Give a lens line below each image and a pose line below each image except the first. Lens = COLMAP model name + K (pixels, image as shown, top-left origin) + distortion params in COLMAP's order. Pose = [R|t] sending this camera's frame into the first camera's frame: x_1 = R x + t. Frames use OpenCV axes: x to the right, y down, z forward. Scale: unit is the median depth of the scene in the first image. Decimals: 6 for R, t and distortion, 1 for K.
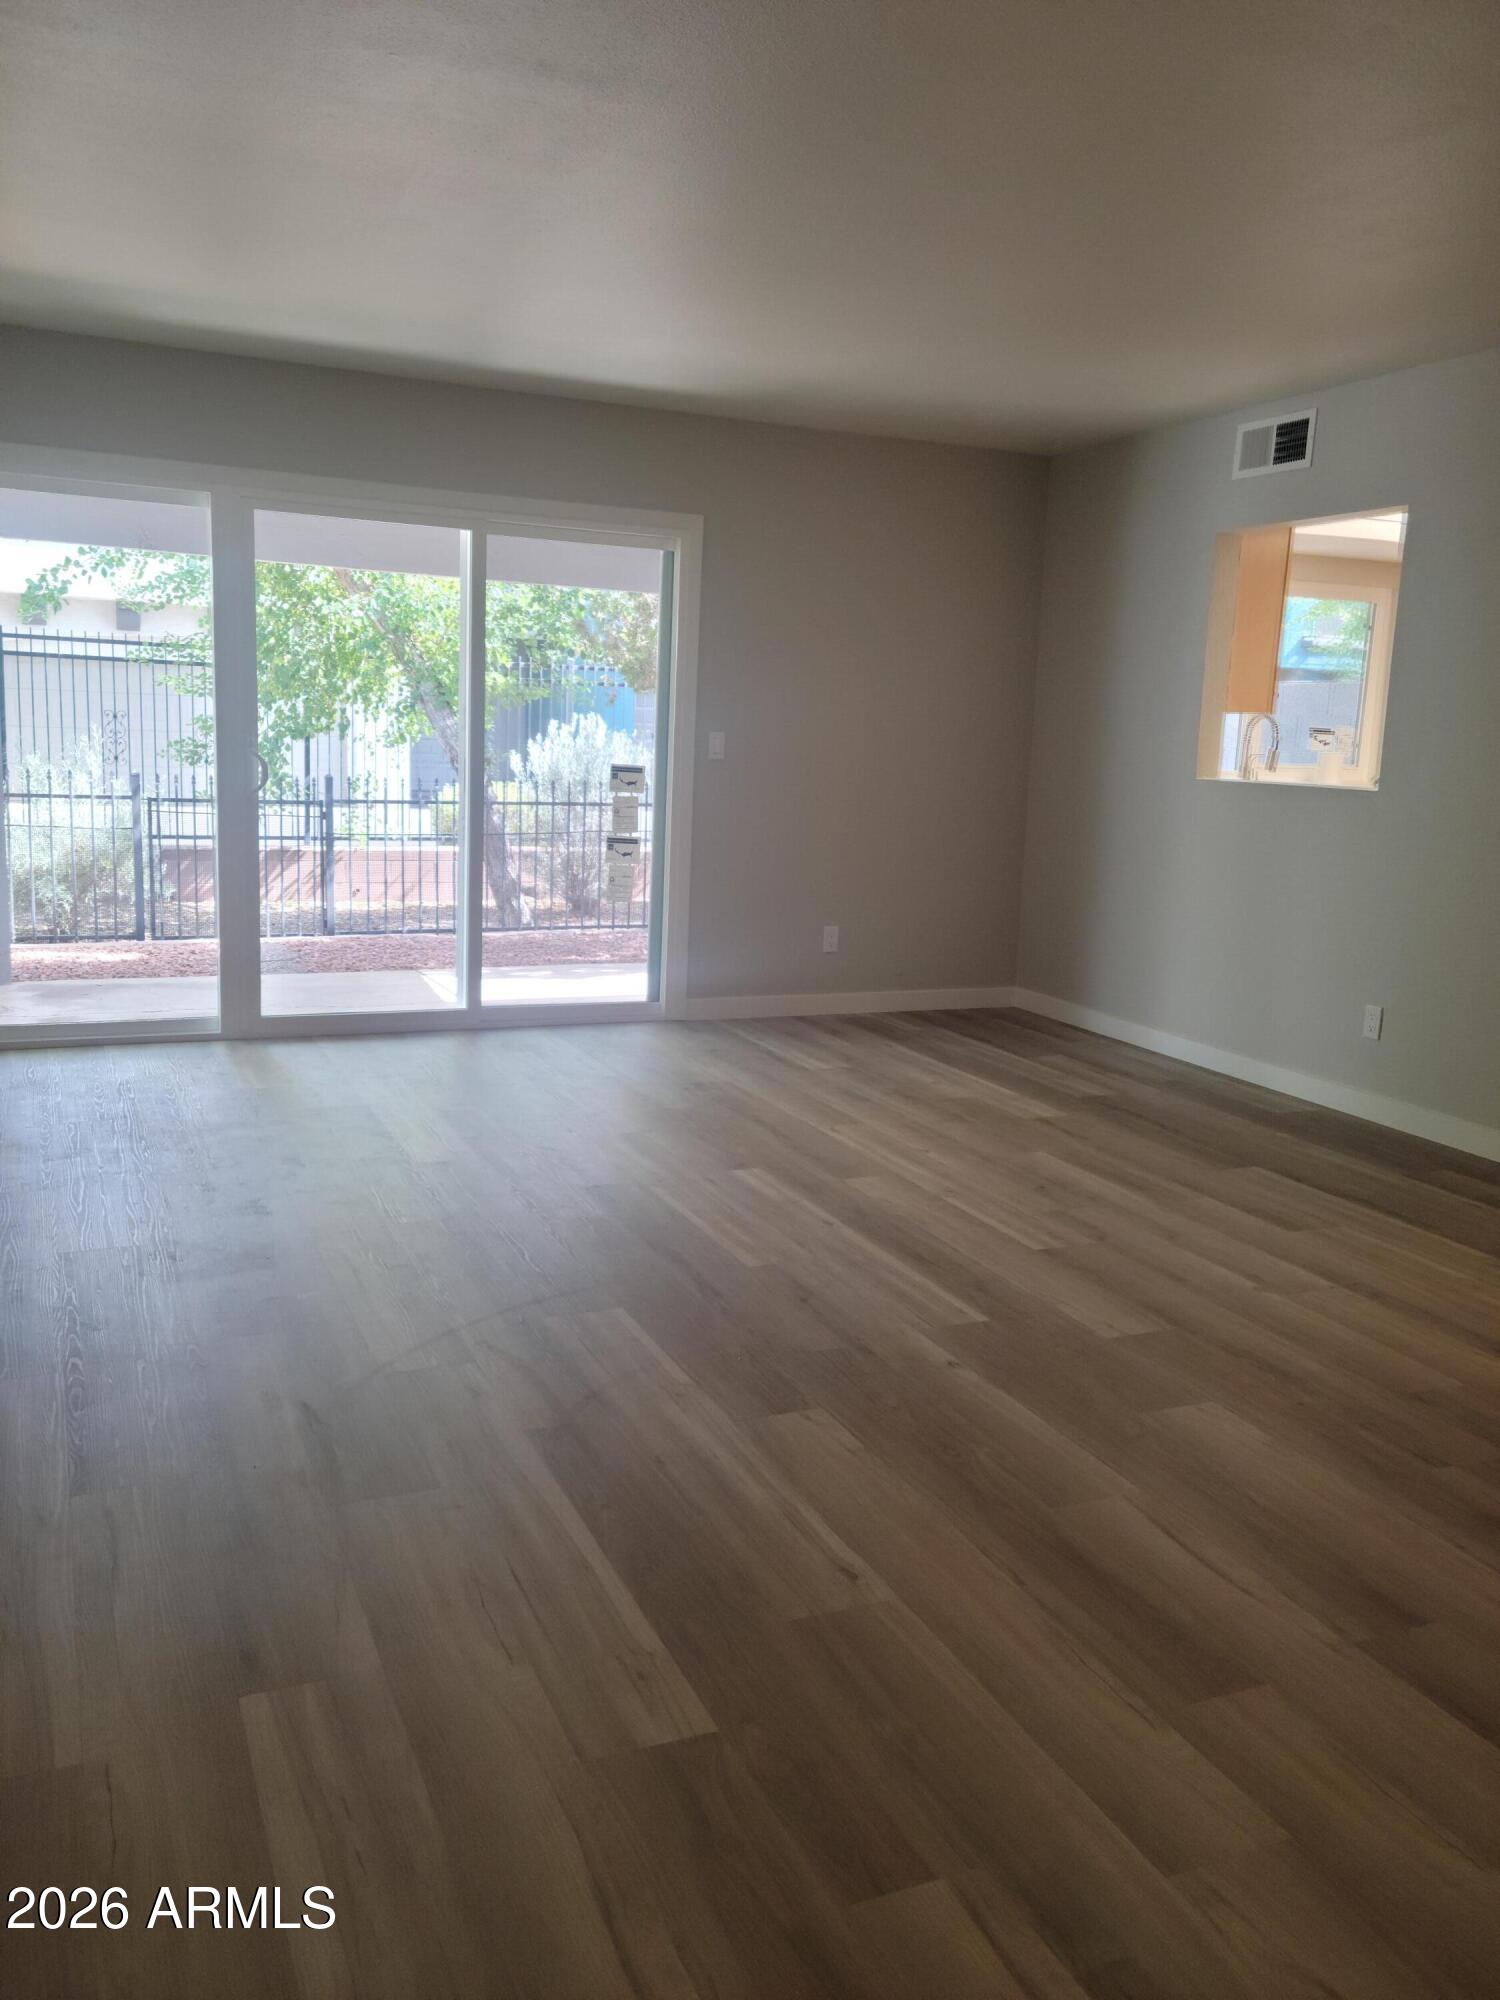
lens RADIAL K [[1586.8, 0, 749.6], [0, 1586.8, 1008.0], [0, 0, 1]] dist [0.015803, 0.001932]
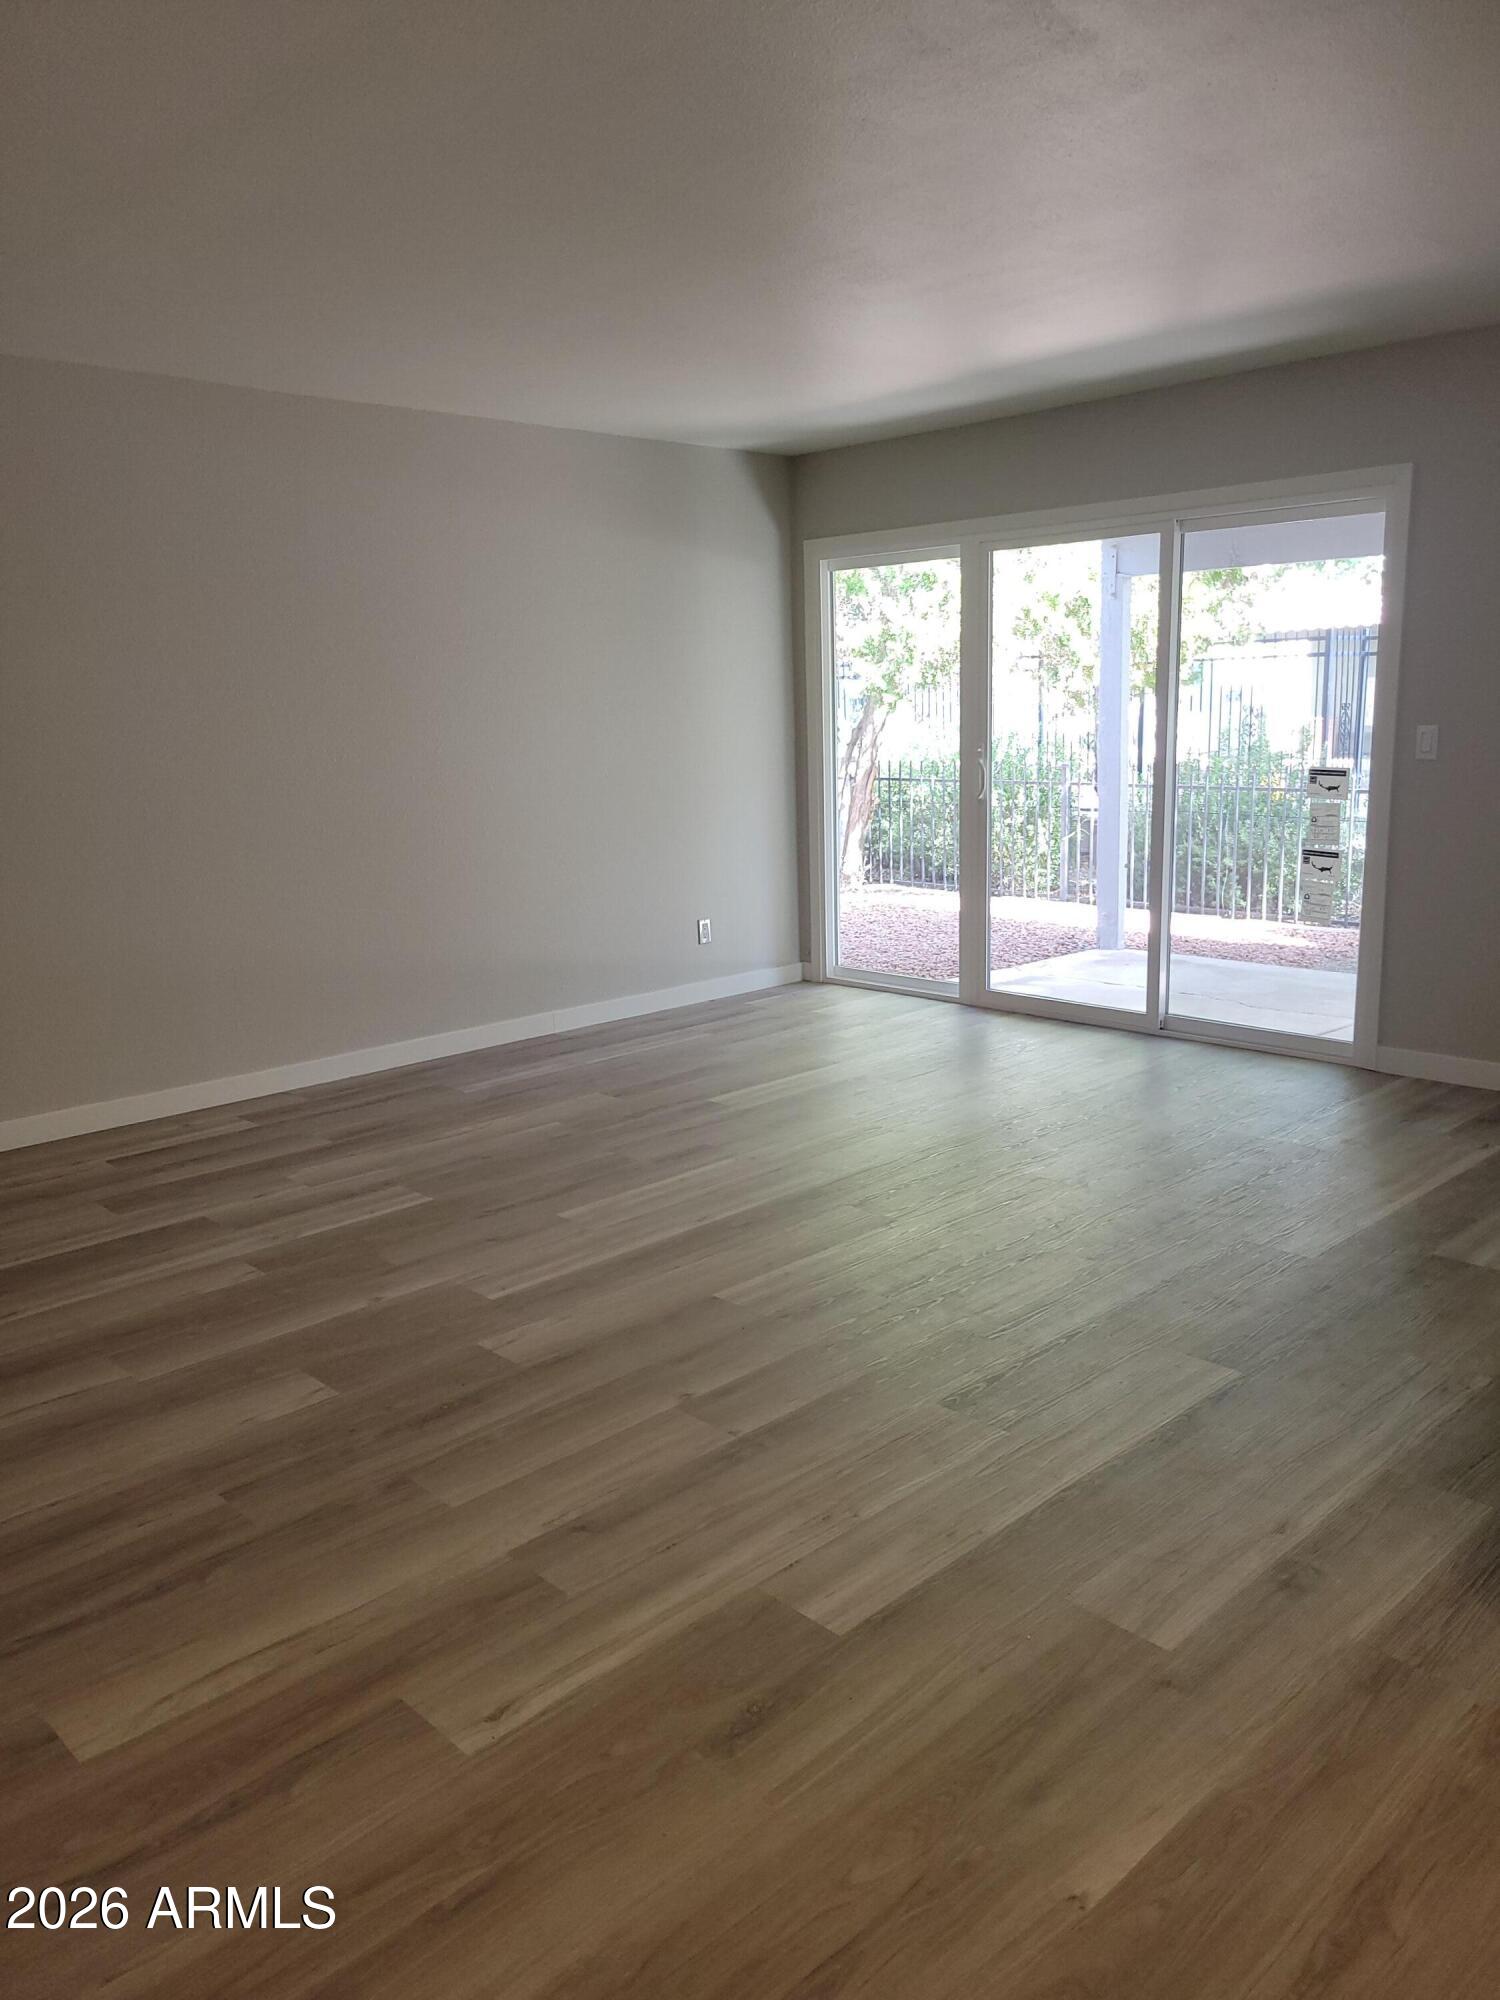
lens RADIAL K [[1534.6, 0, 753.1], [0, 1534.6, 994.8], [0, 0, 1]] dist [0.021960, -0.004022]
pose [[0.345942, 0.135782, -0.928379, 0.849139], [-0.124982, 0.987324, 0.097831, -0.099534], [0.929894, 0.082187, 0.358527, 0.560199]]
